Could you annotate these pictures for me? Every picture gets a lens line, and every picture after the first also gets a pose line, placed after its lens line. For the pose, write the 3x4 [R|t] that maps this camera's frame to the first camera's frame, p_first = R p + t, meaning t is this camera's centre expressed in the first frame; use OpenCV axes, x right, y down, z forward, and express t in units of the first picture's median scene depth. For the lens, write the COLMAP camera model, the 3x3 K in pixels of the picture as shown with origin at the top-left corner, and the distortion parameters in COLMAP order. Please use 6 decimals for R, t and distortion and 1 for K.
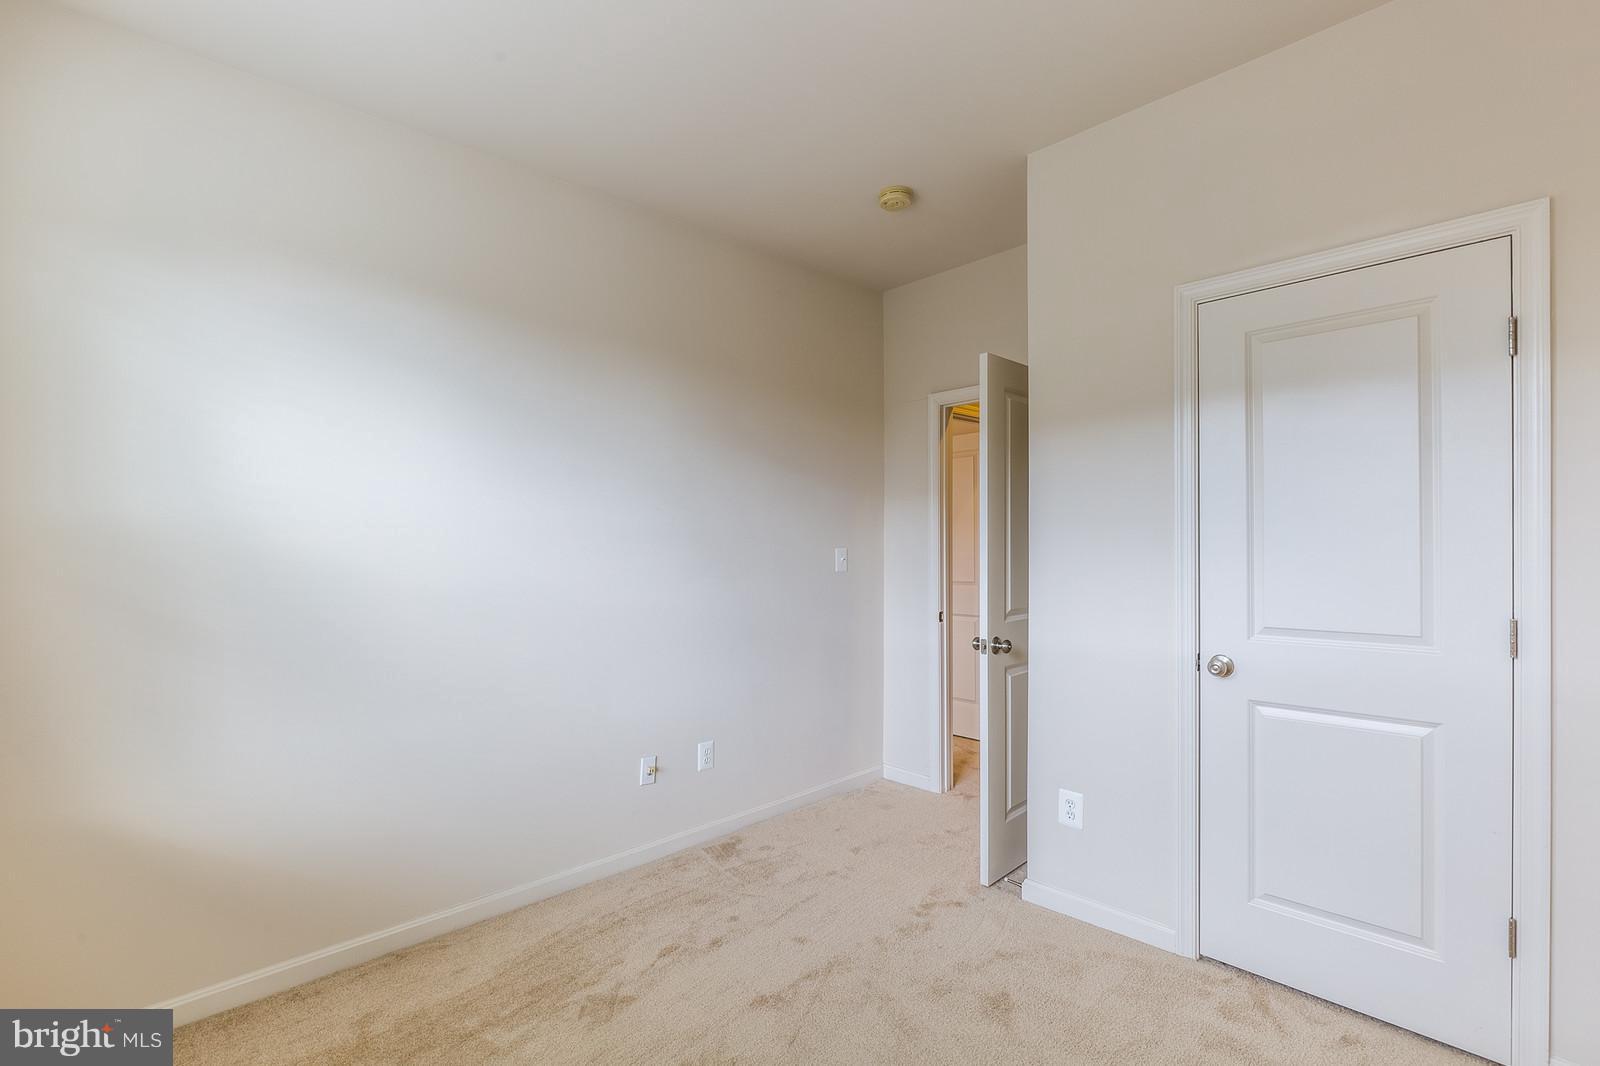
lens RADIAL K [[736.2, 0, 799.1], [0, 736.2, 546.6], [0, 0, 1]] dist [-0.012421, 0.000133]
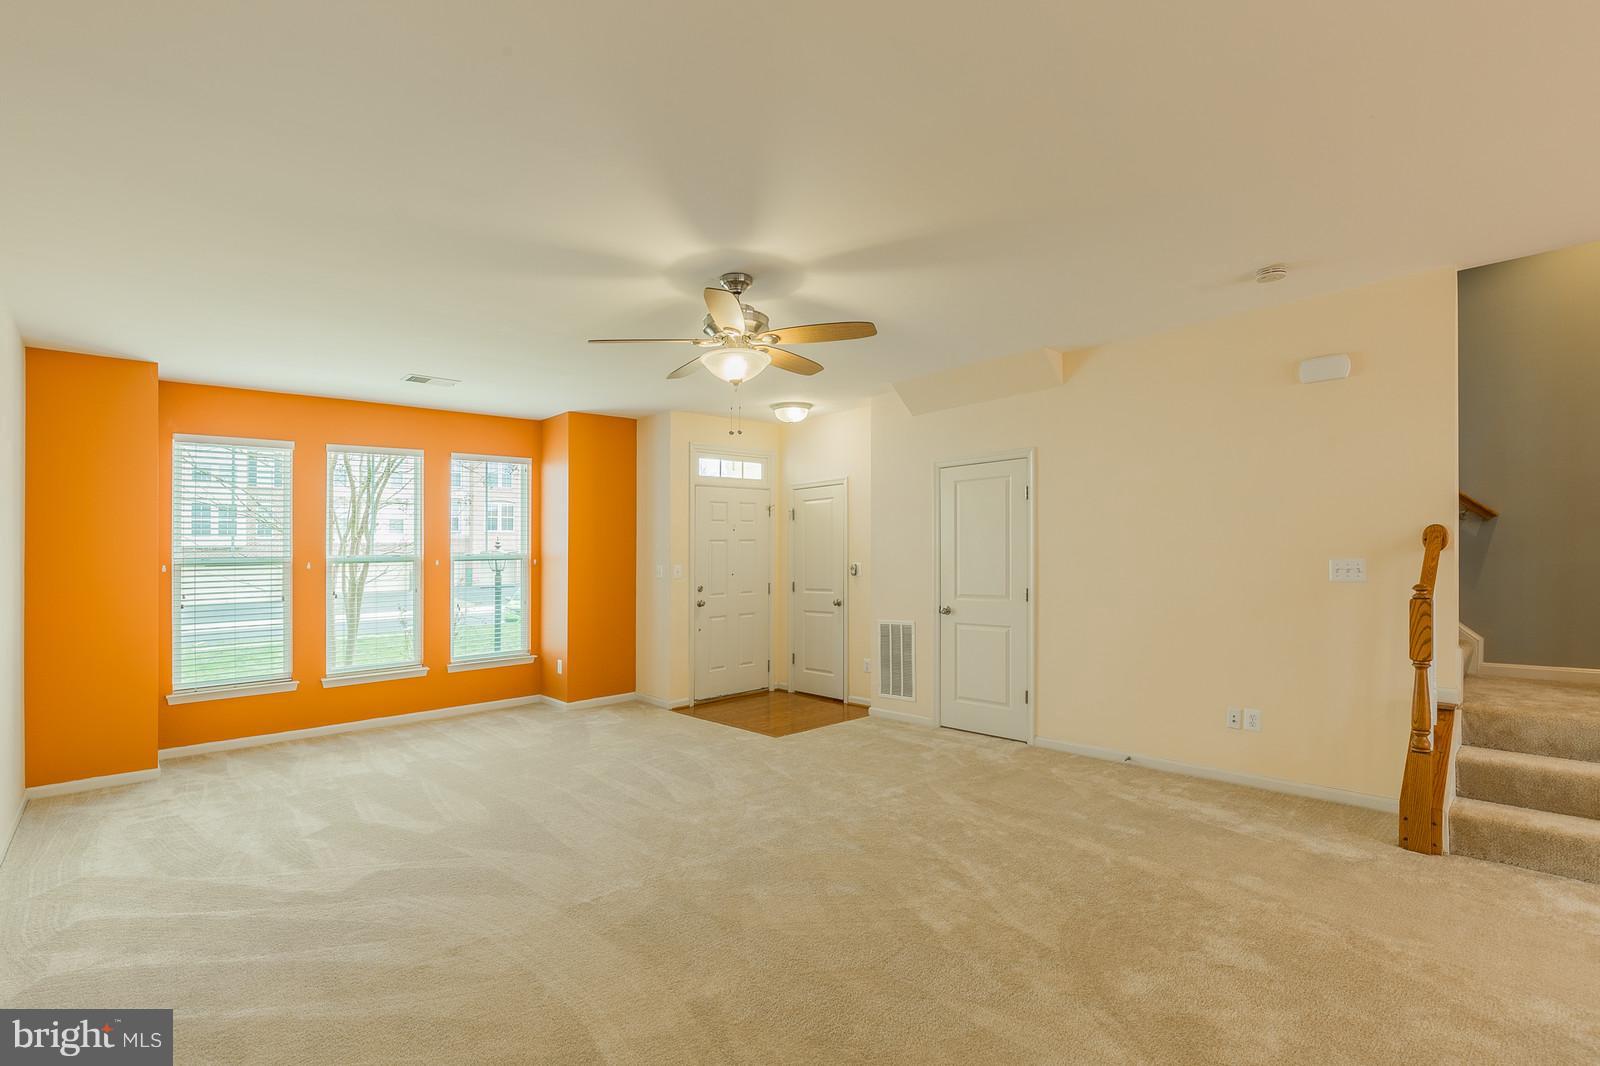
lens RADIAL K [[736.2, 0, 798.1], [0, 736.2, 542.9], [0, 0, 1]] dist [-0.012421, 0.000133]
pose [[0.999755, -0.009637, 0.019935, 0.001449], [0.009744, 0.999939, -0.005269, -0.067712], [-0.019883, 0.005462, 0.999787, -1.628464]]
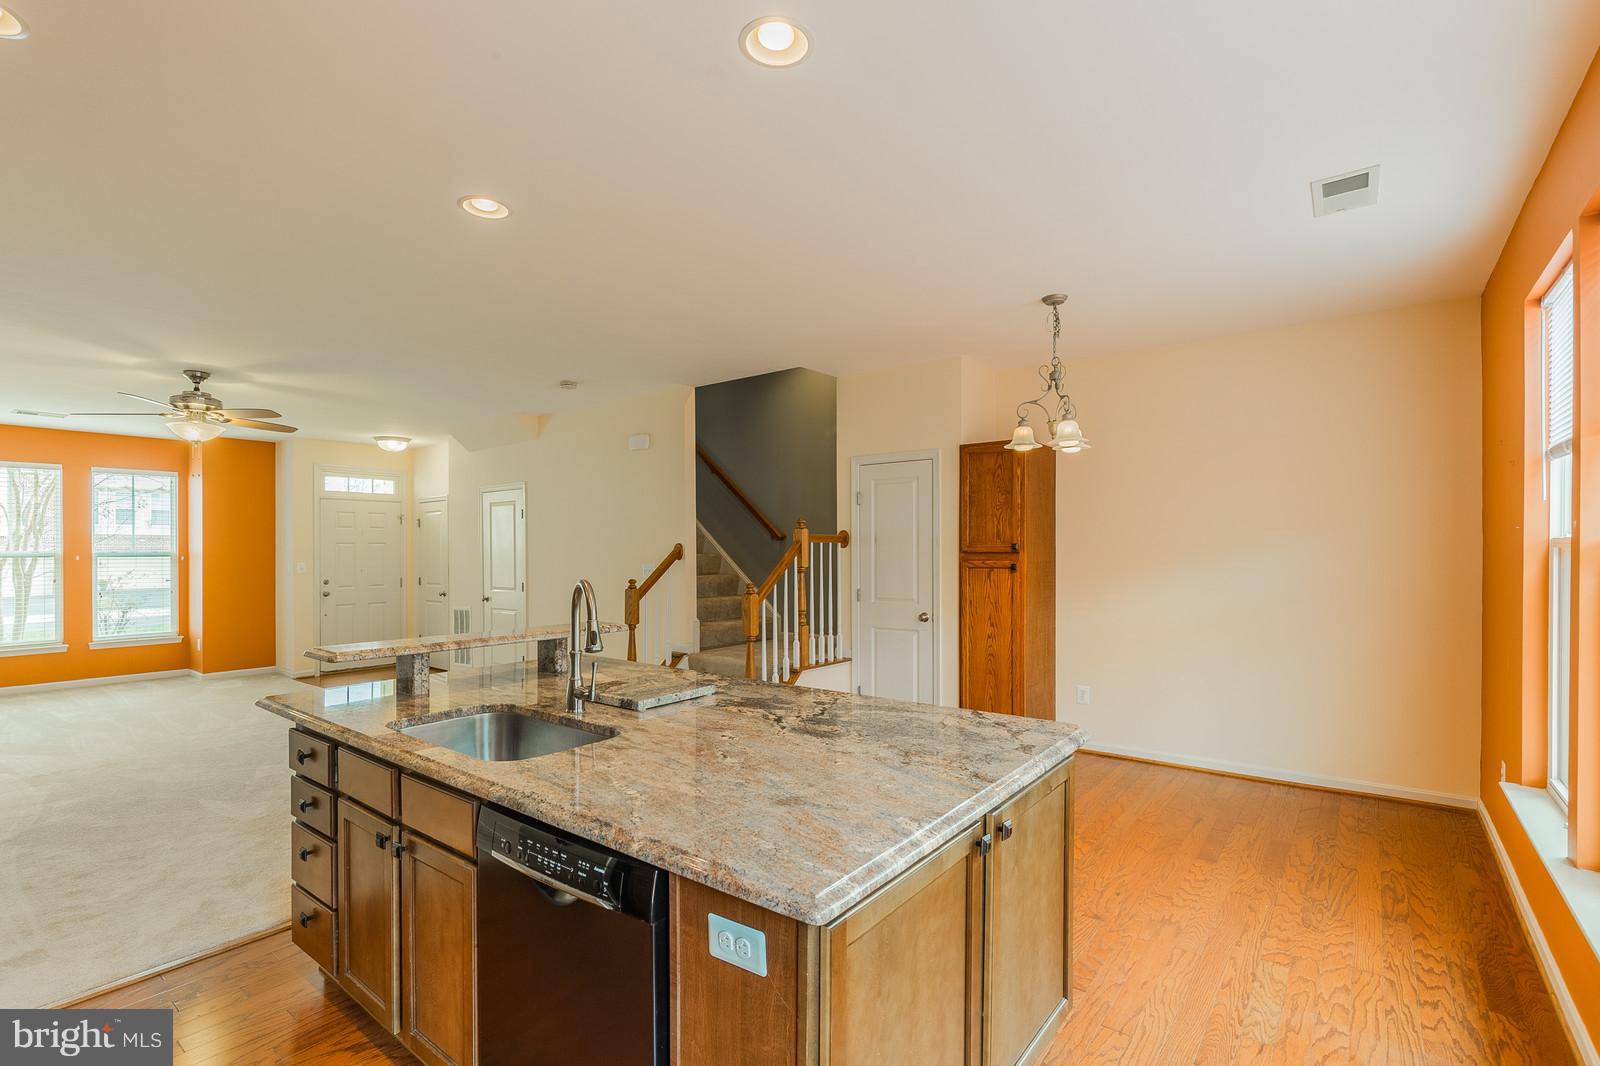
lens RADIAL K [[736.2, 0, 799.2], [0, 736.2, 549.7], [0, 0, 1]] dist [-0.012421, 0.000133]
pose [[0.984230, 0.004527, 0.176835, 1.458527], [-0.005311, 0.999978, 0.003962, -0.092243], [-0.176813, -0.004839, 0.984233, -2.769523]]
